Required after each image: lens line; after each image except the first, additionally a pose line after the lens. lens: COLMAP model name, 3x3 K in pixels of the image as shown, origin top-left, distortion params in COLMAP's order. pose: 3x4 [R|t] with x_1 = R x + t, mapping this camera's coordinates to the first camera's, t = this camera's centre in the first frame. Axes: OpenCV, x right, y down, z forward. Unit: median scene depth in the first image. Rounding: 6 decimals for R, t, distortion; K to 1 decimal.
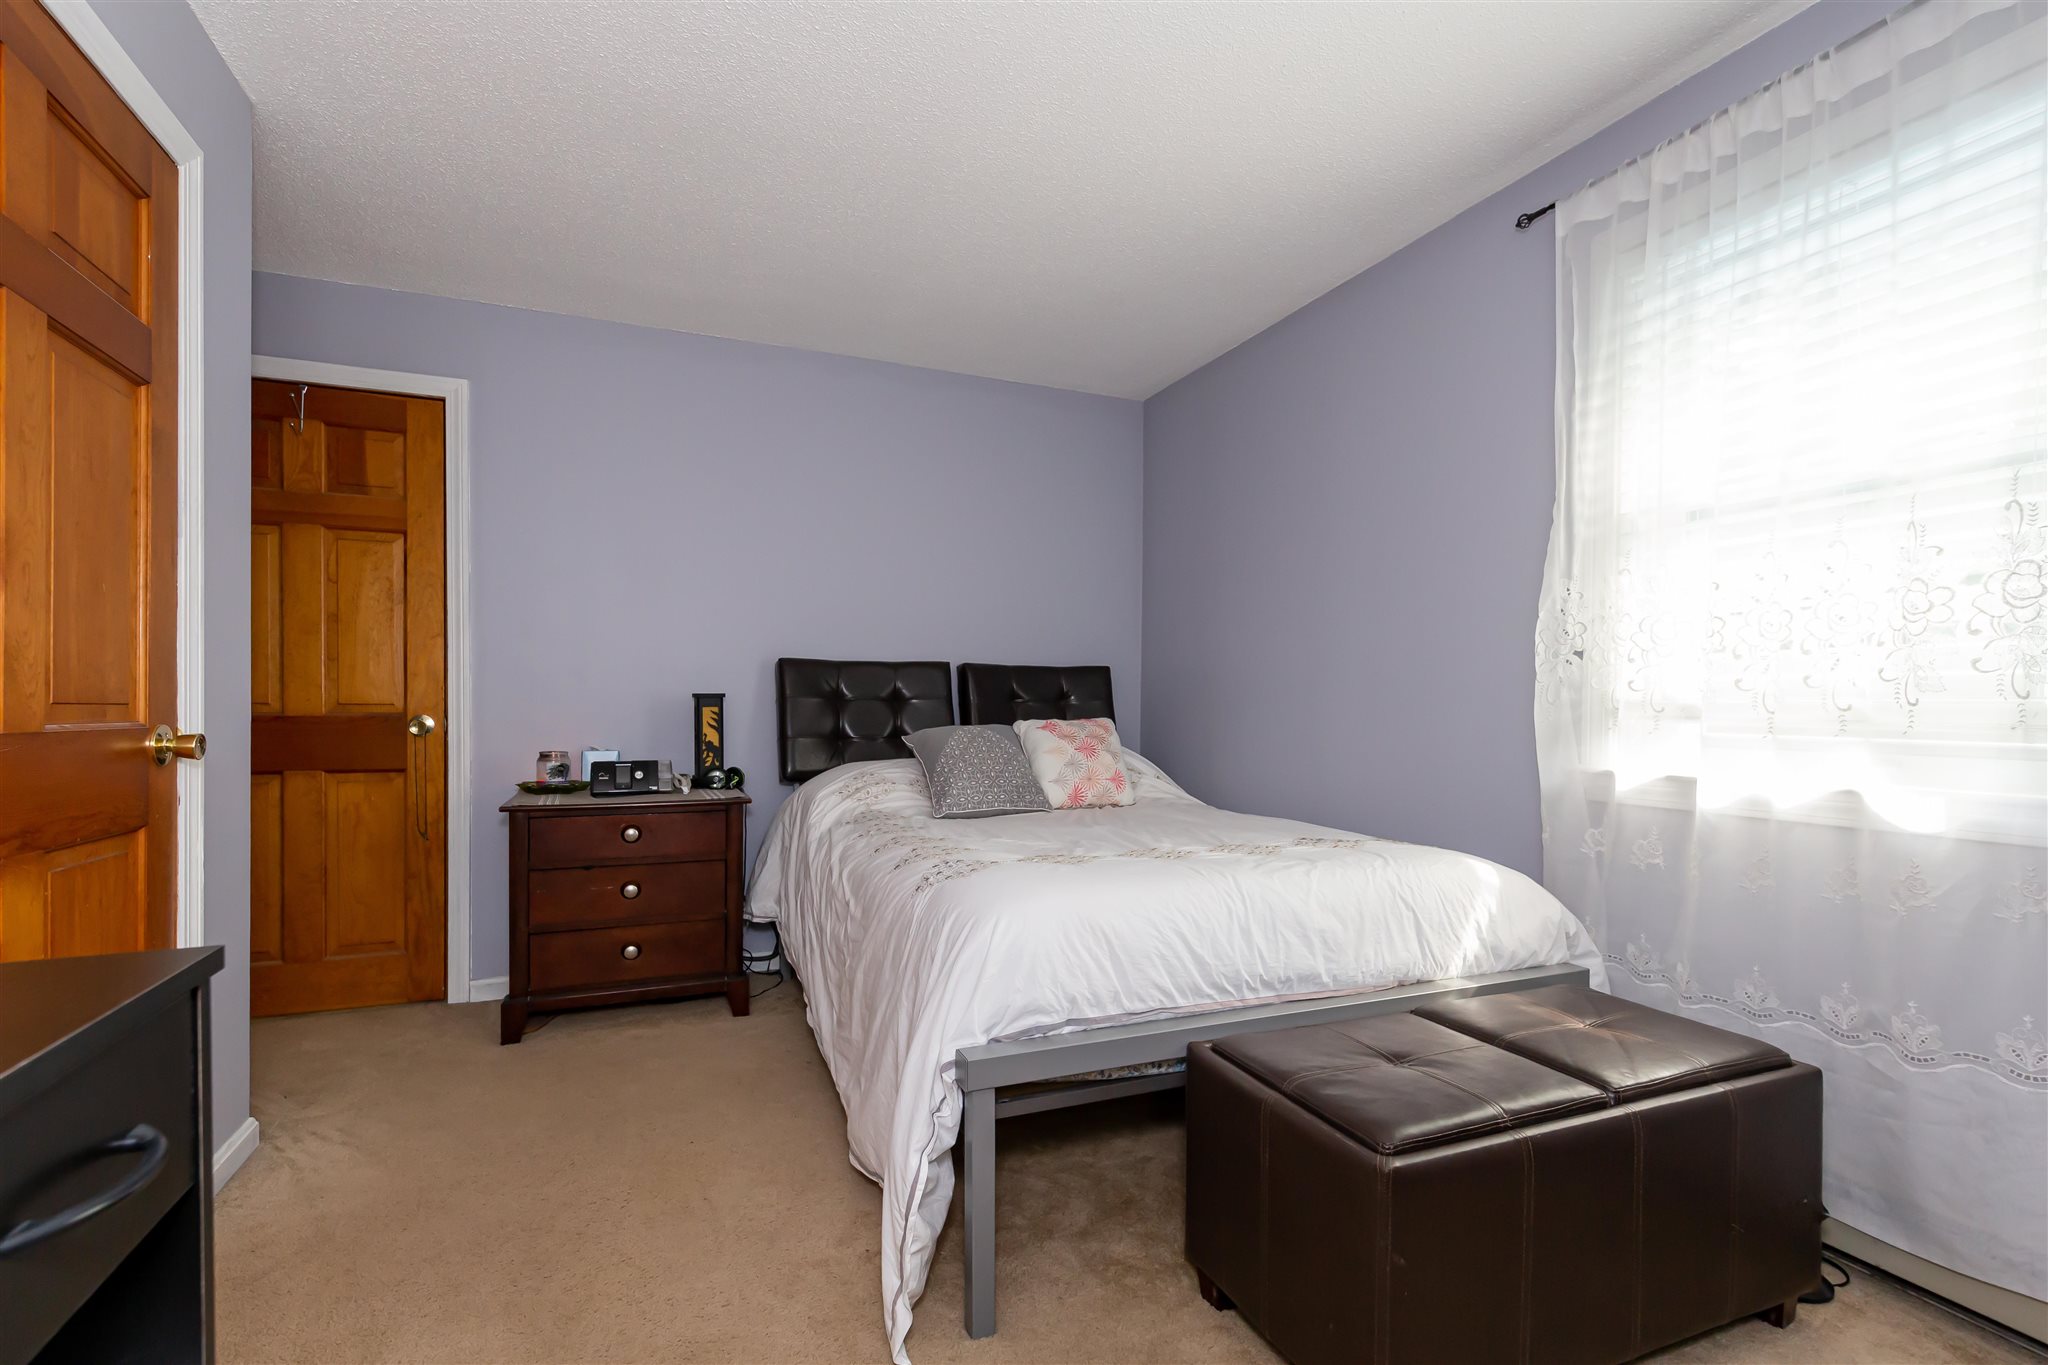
lens RADIAL K [[937.1, 0, 1010.5], [0, 937.1, 671.4], [0, 0, 1]] dist [0.007277, -0.000720]
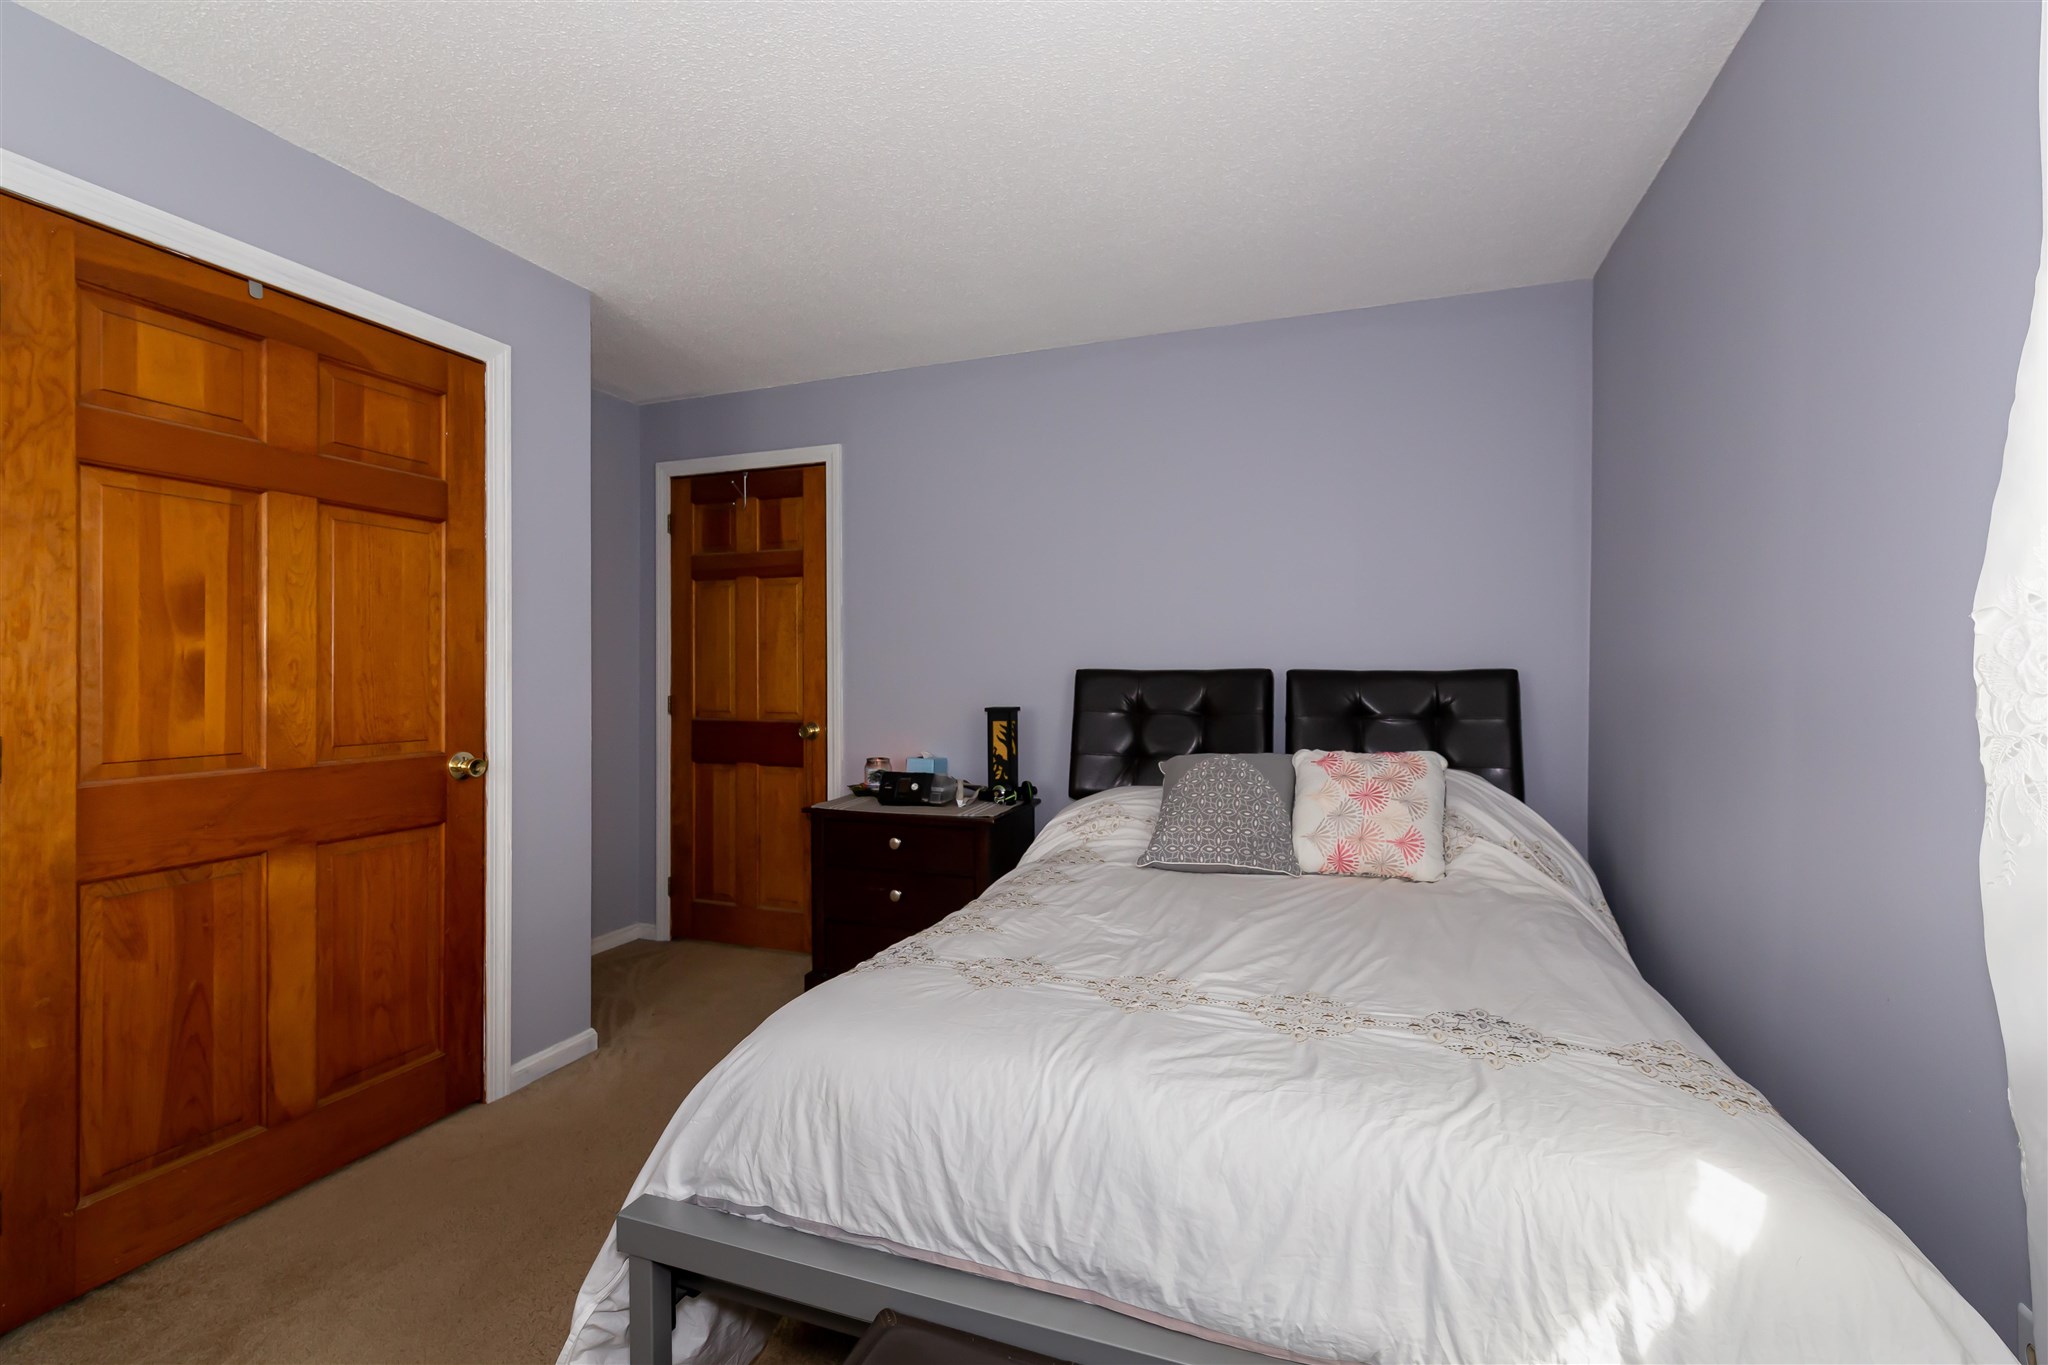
lens RADIAL K [[901.5, 0, 1015.2], [0, 901.5, 644.9], [0, 0, 1]] dist [0.003567, -0.000584]
pose [[0.733663, -0.023772, -0.679097, 0.386616], [0.029945, 0.999548, -0.002638, -0.044916], [0.678853, -0.018401, 0.734044, 0.317138]]
